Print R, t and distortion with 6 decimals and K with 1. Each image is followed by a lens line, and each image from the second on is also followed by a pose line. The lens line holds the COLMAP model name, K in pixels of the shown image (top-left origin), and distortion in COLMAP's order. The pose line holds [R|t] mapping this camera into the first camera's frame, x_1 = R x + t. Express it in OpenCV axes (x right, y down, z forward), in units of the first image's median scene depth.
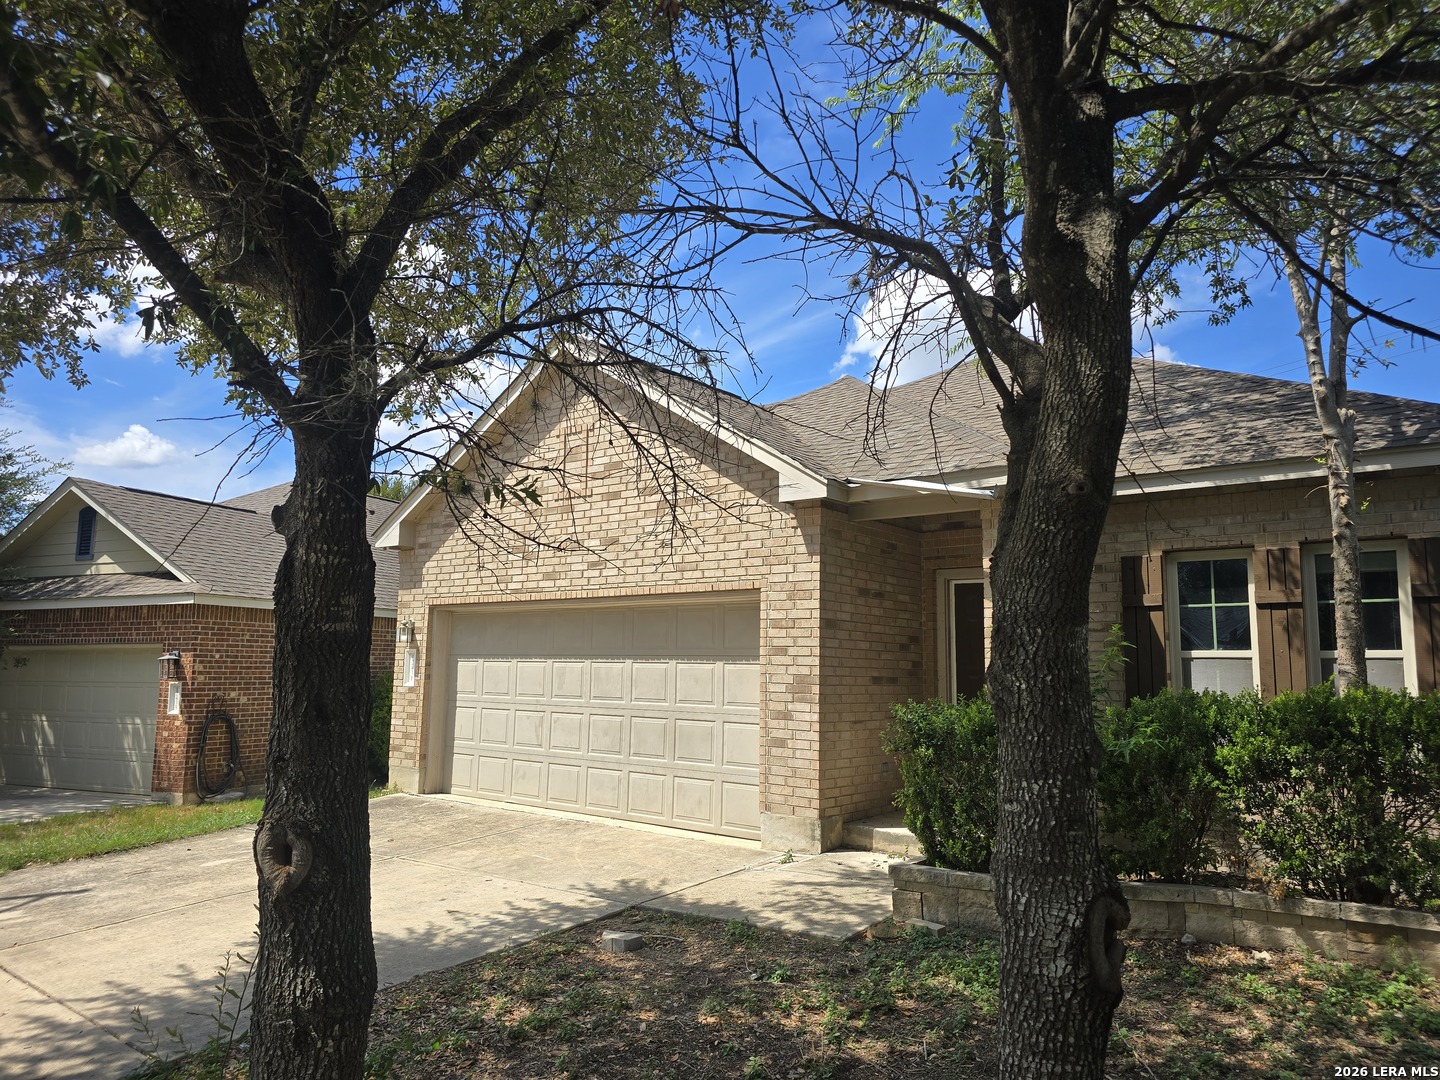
lens RADIAL K [[979.7, 0, 720.7], [0, 979.7, 535.0], [0, 0, 1]] dist [0.045680, -0.046276]
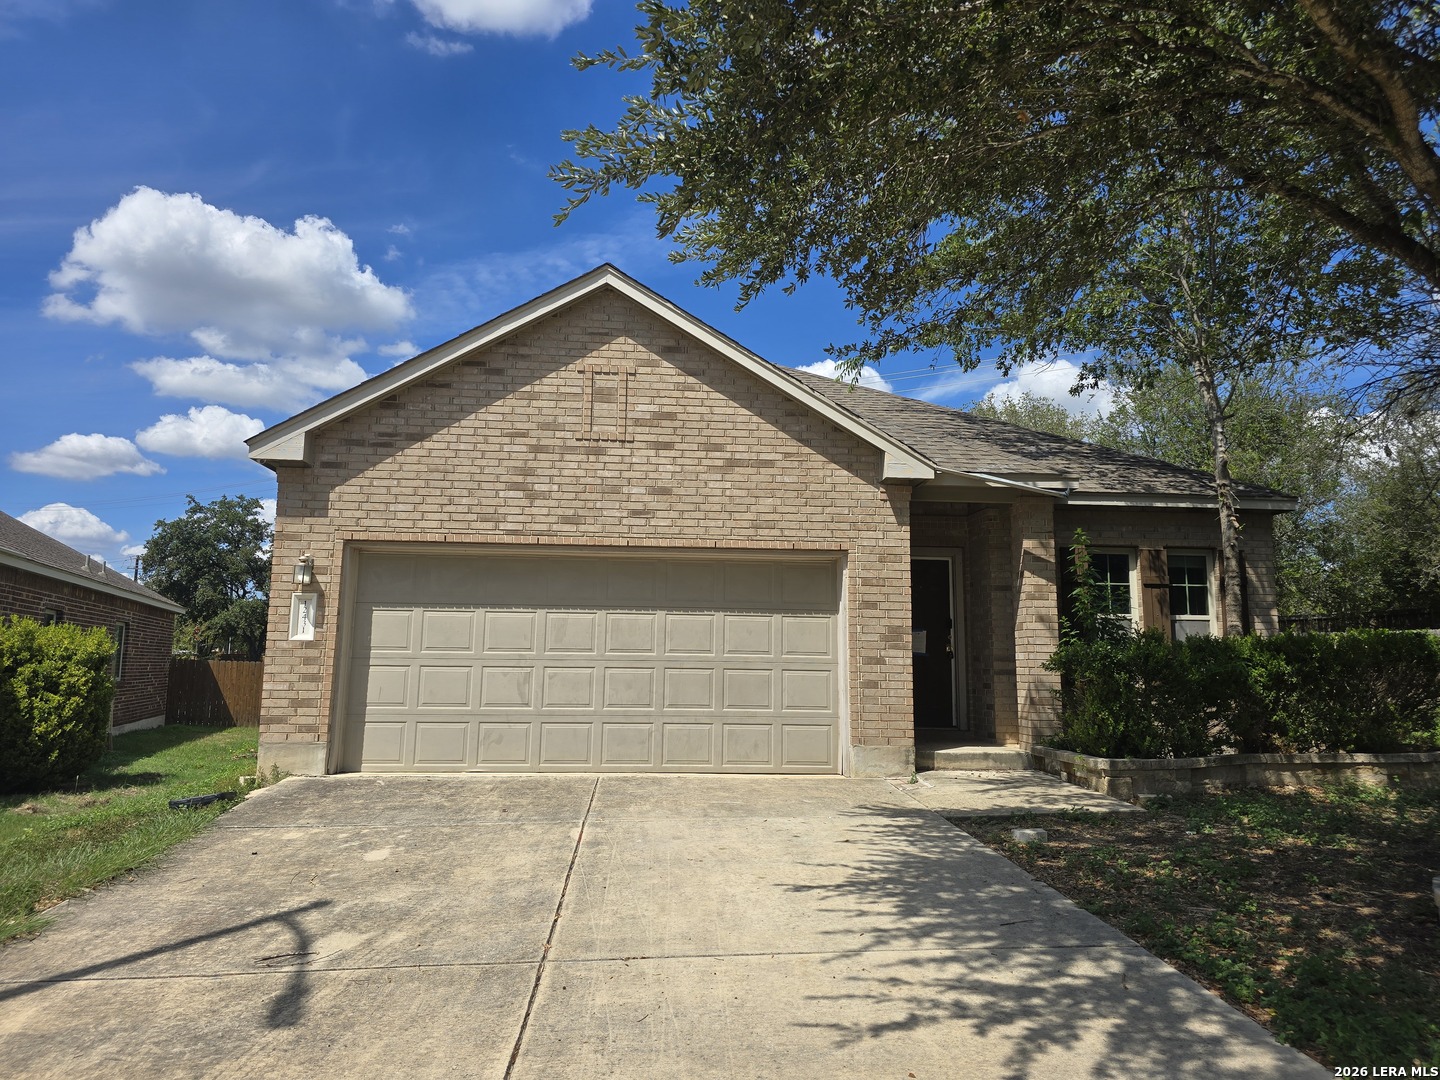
lens RADIAL K [[979.7, 0, 724.3], [0, 979.7, 507.4], [0, 0, 1]] dist [0.045680, -0.046276]
pose [[0.725780, 0.105269, 0.679824, -0.797867], [-0.094834, 0.994098, -0.052689, 0.074686], [-0.681359, -0.026230, 0.731480, 0.253894]]
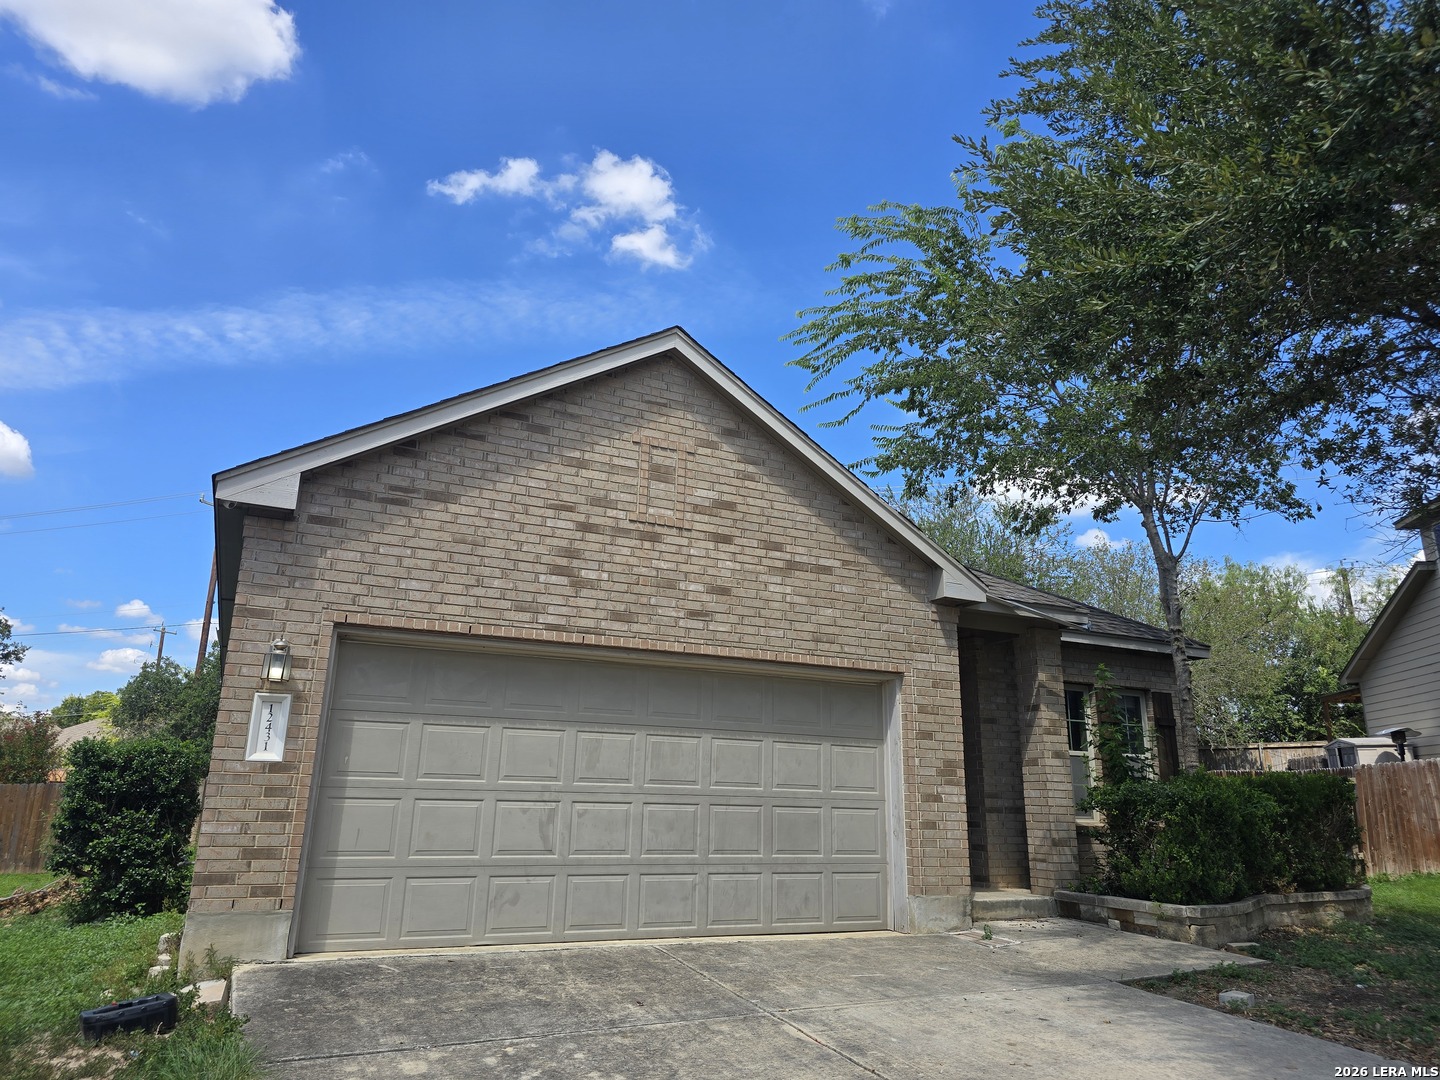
lens RADIAL K [[979.7, 0, 726.2], [0, 979.7, 505.3], [0, 0, 1]] dist [0.045680, -0.046276]
pose [[0.425095, 0.257426, 0.867771, -0.939475], [-0.136804, 0.965964, -0.219539, 0.130717], [-0.894751, -0.025389, 0.445843, 0.671392]]
